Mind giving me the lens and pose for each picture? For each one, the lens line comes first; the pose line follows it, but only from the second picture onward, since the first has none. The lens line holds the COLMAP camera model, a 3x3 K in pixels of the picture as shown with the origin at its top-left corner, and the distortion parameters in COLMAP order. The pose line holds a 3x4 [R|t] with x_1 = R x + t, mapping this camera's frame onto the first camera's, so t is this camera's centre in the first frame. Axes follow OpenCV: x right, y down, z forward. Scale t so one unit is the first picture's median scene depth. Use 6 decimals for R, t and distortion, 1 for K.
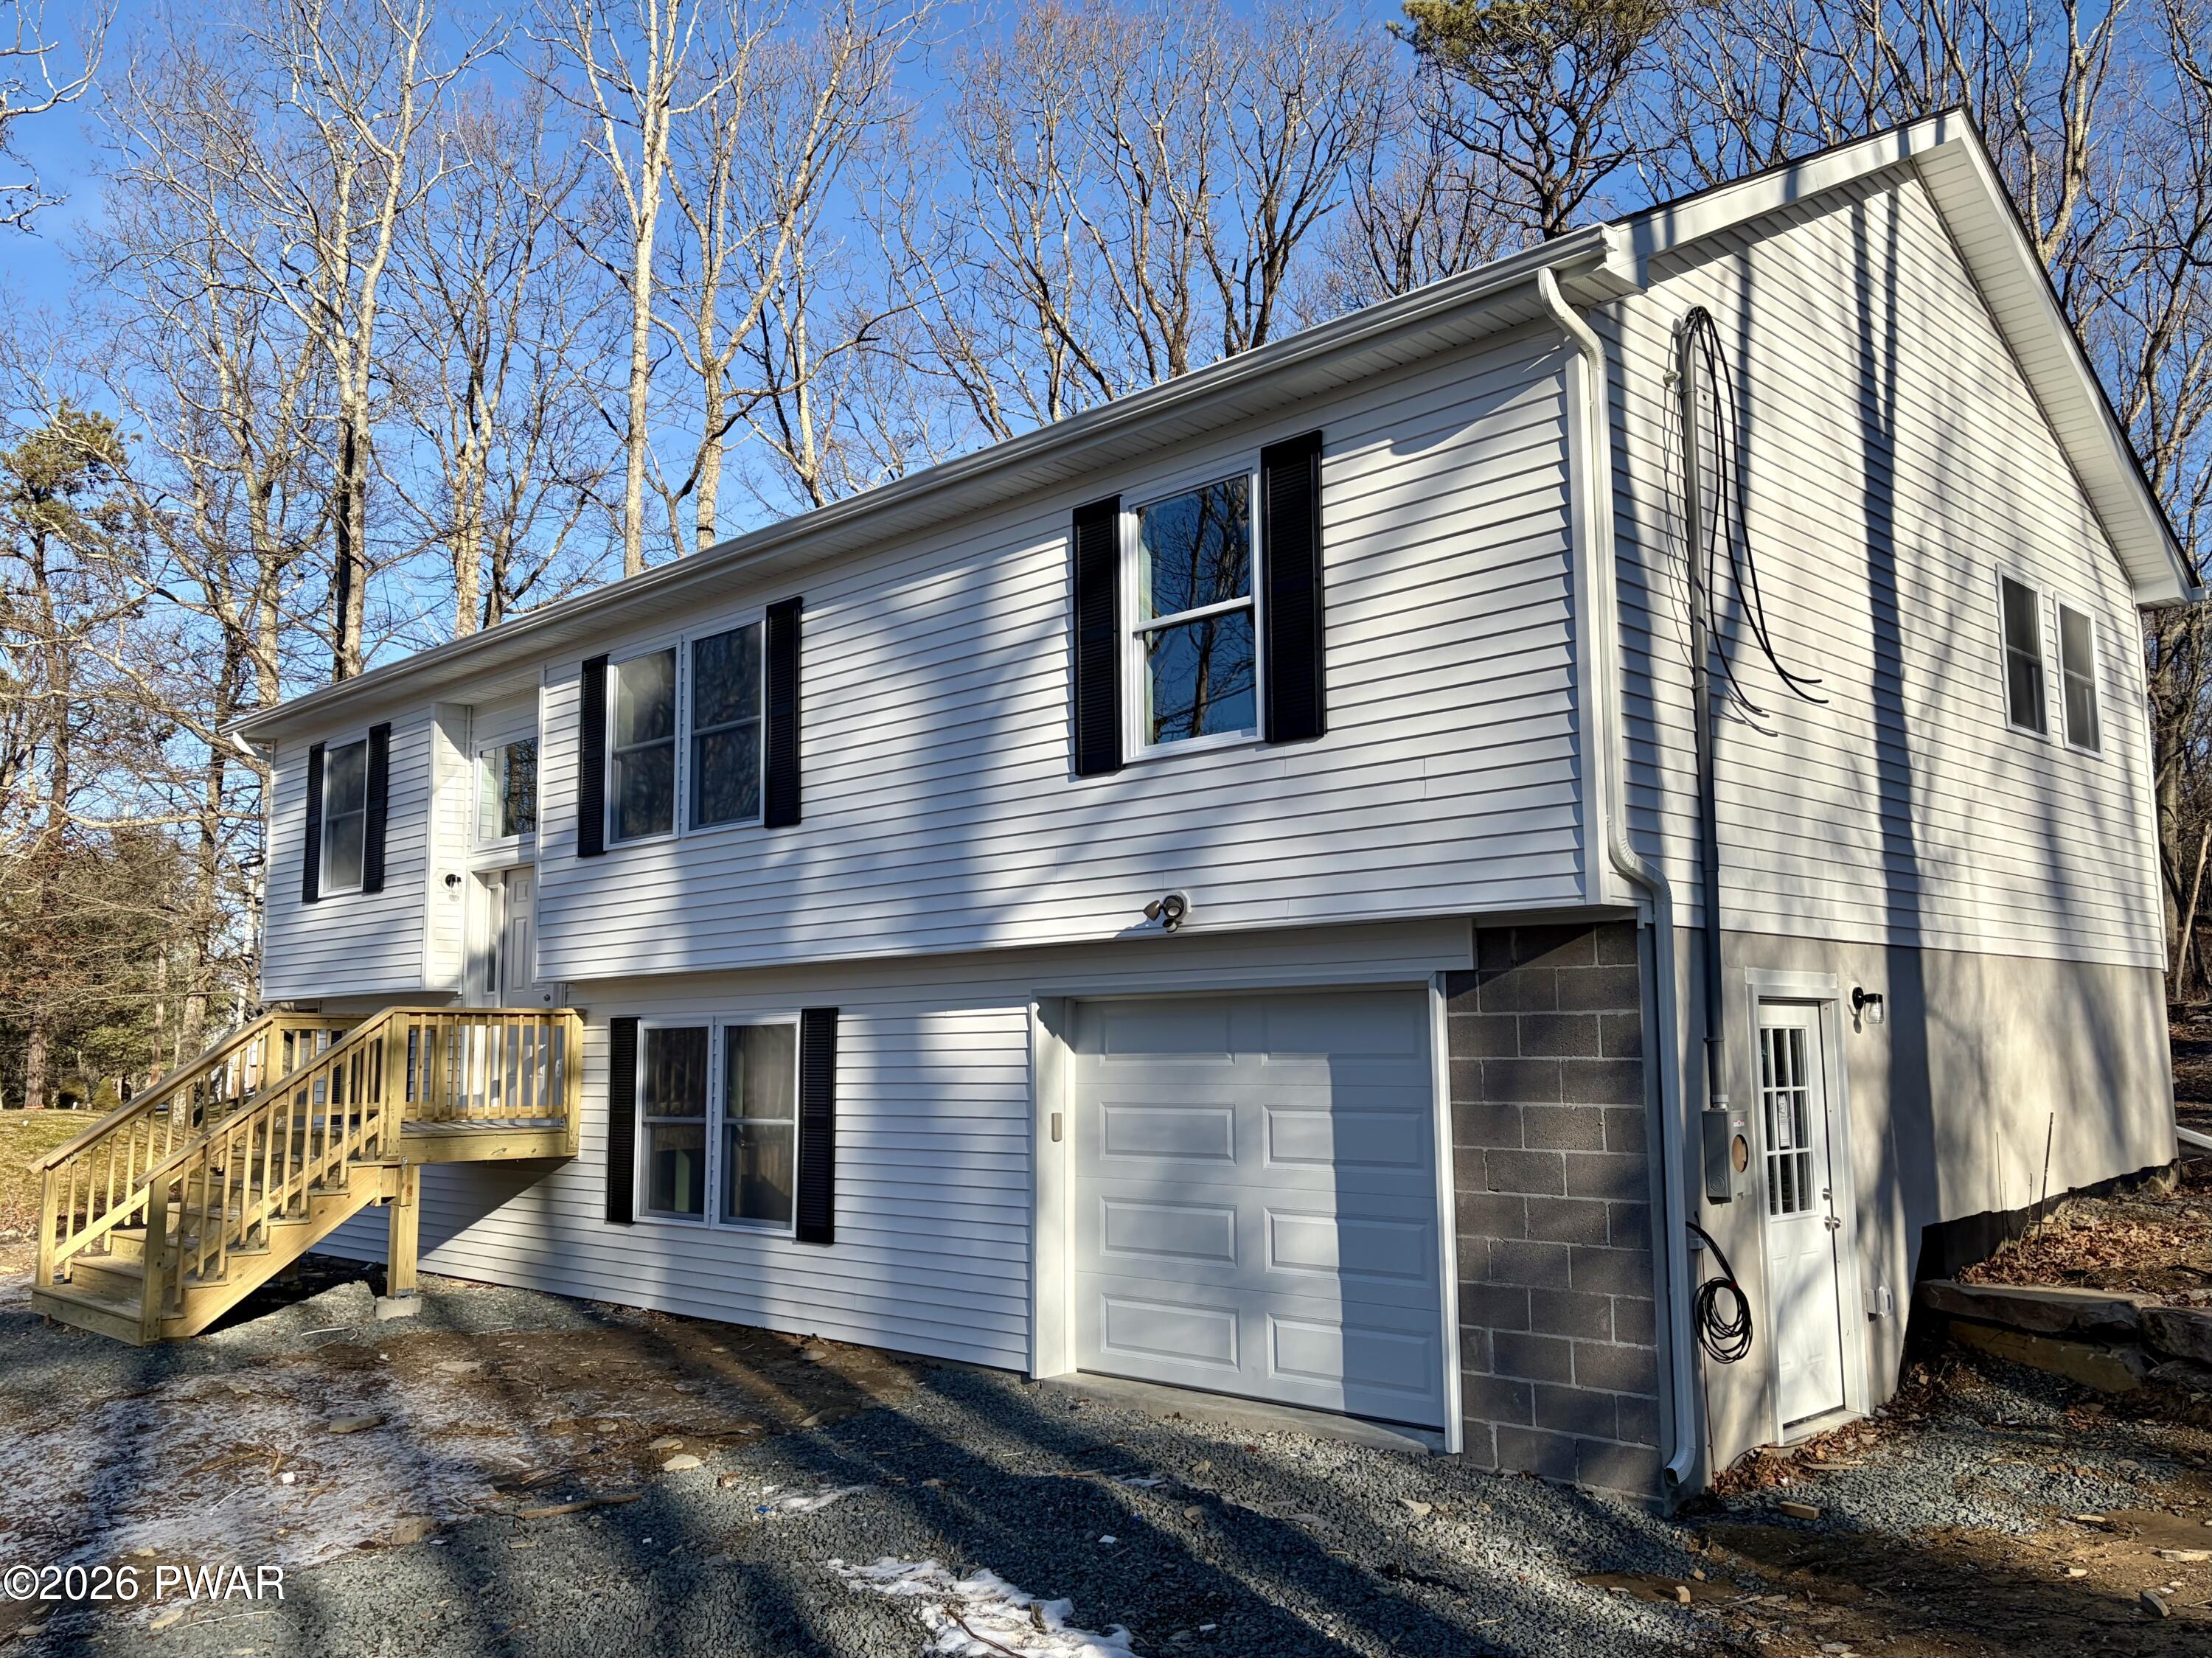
lens RADIAL K [[1828.9, 0, 1106.0], [0, 1828.9, 829.0], [0, 0, 1]] dist [0.119603, -0.000613]
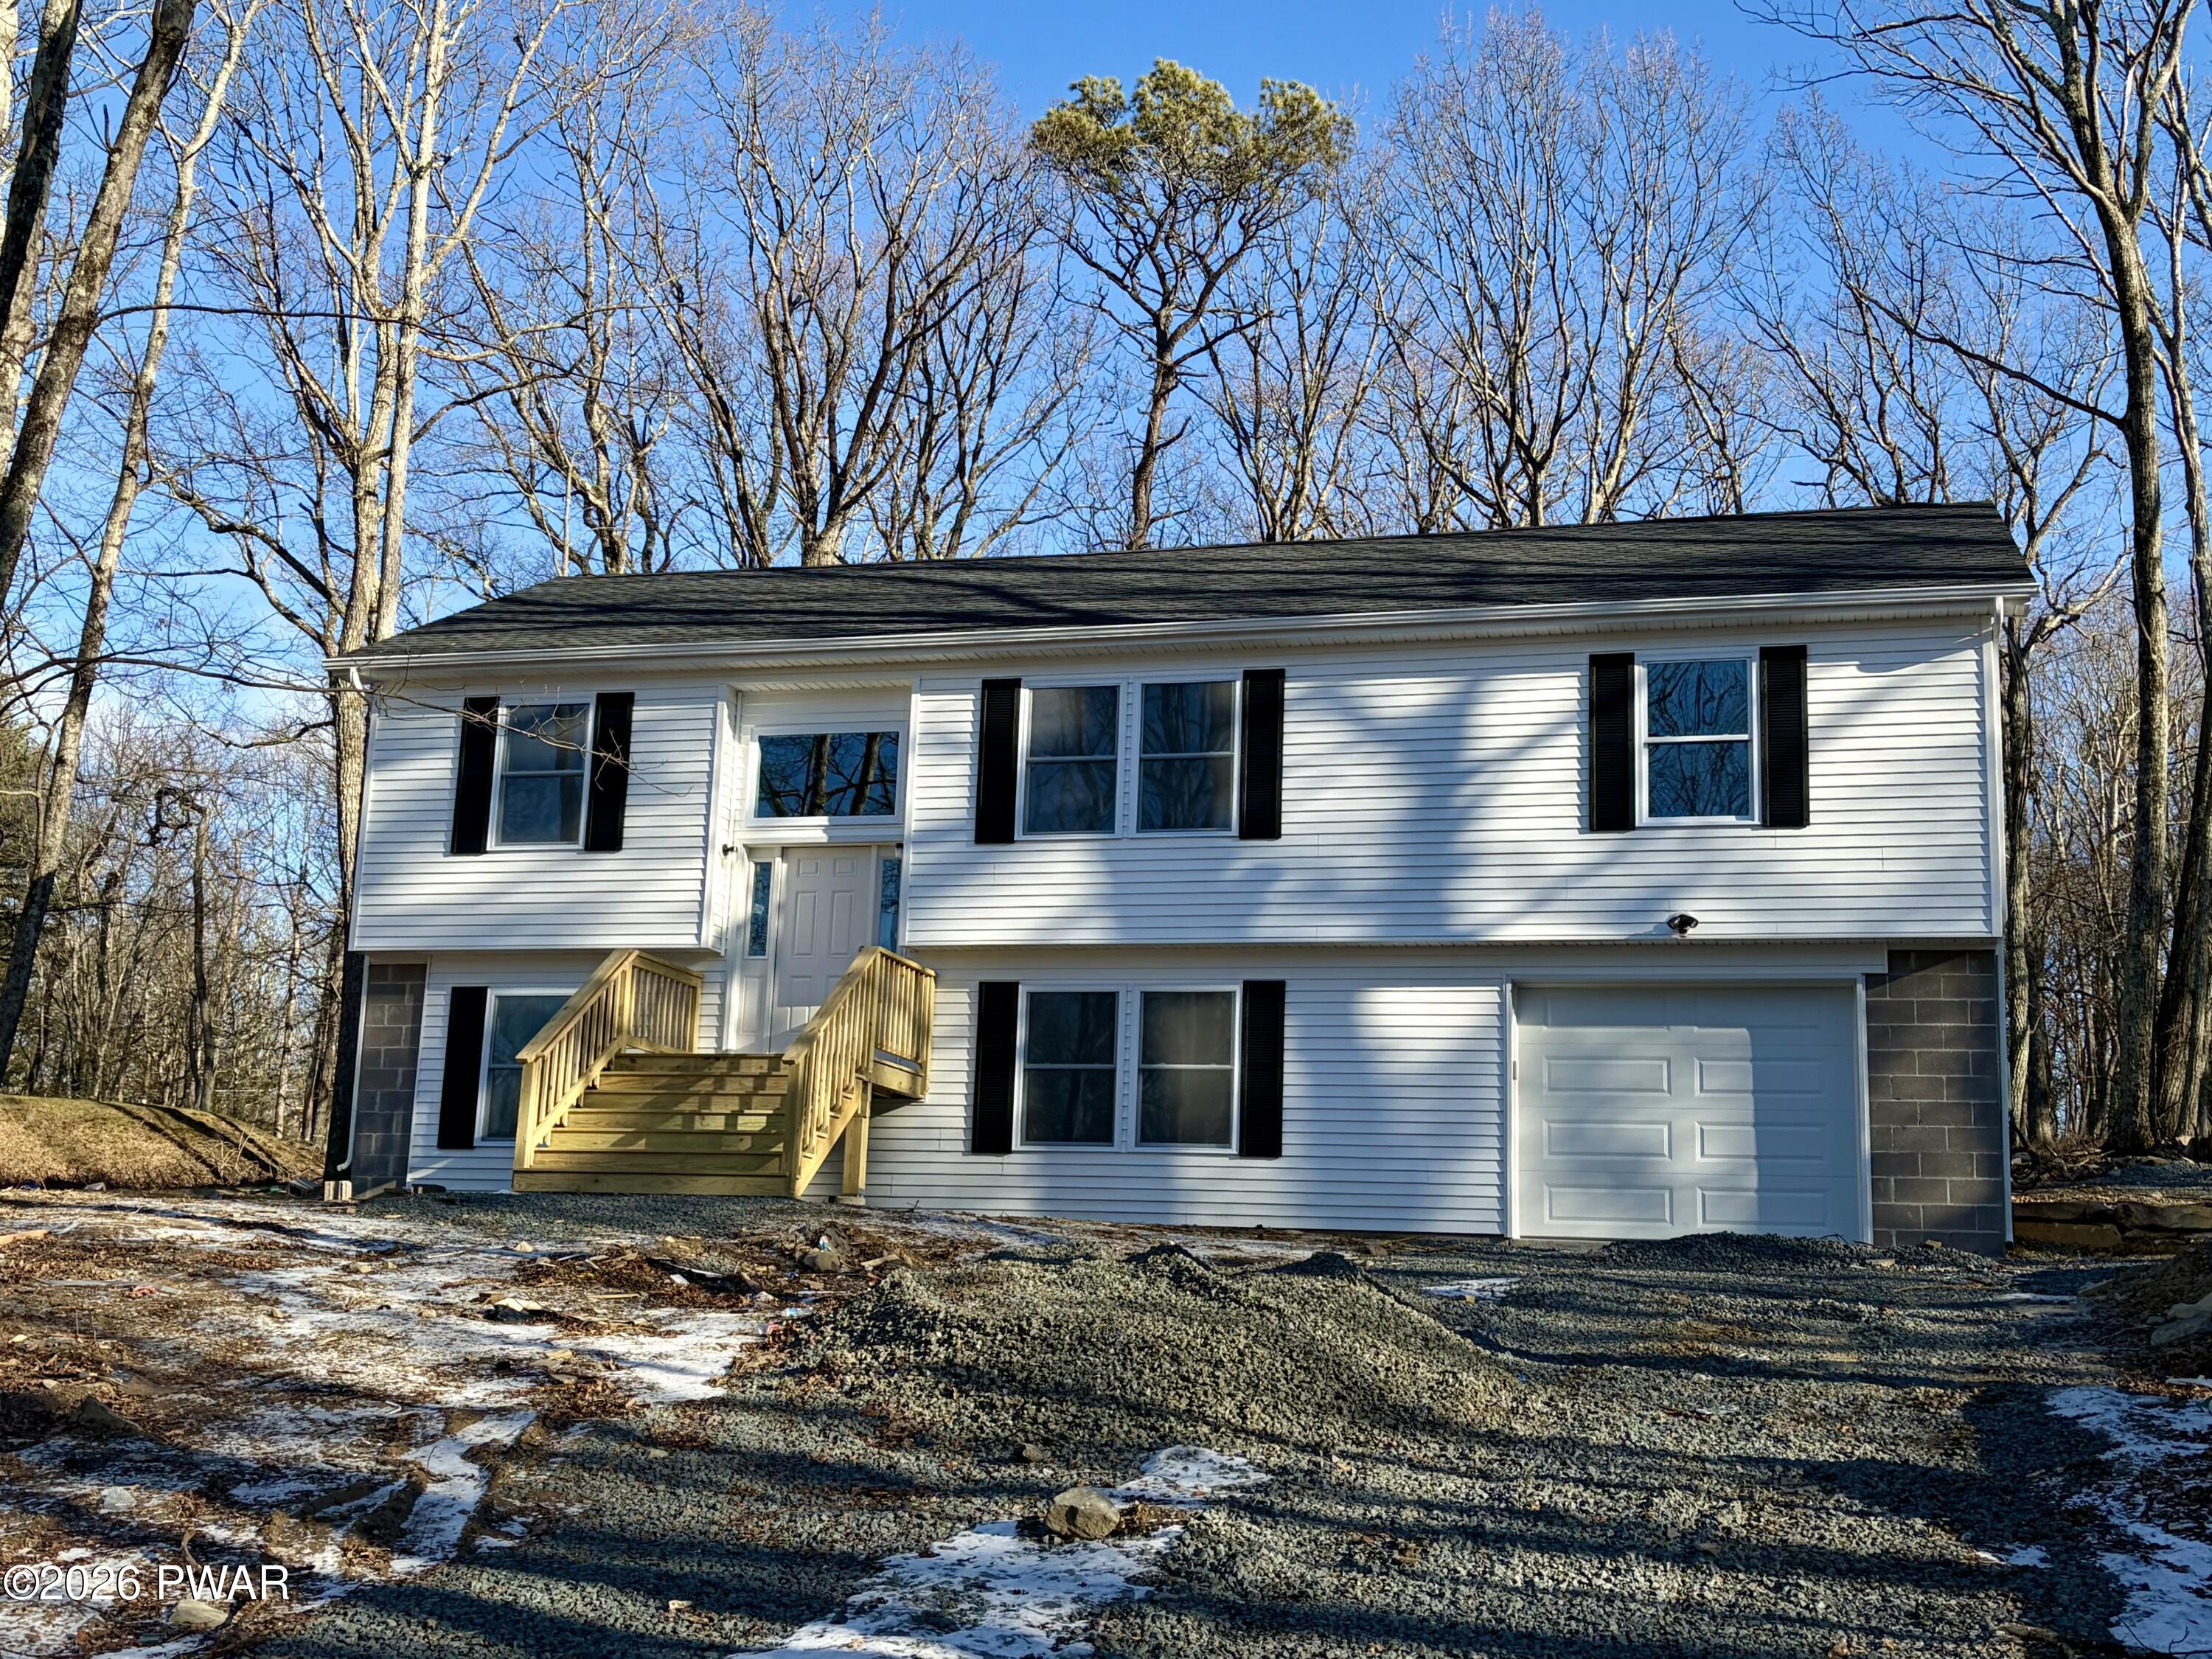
lens RADIAL K [[2532.6, 0, 1106.0], [0, 2532.6, 829.5], [0, 0, 1]] dist [0.022305, 0.013732]
pose [[0.881457, 0.150986, 0.447479, -1.181232], [-0.112008, 0.987319, -0.112498, 0.226378], [-0.458790, 0.049041, 0.887190, -0.602424]]
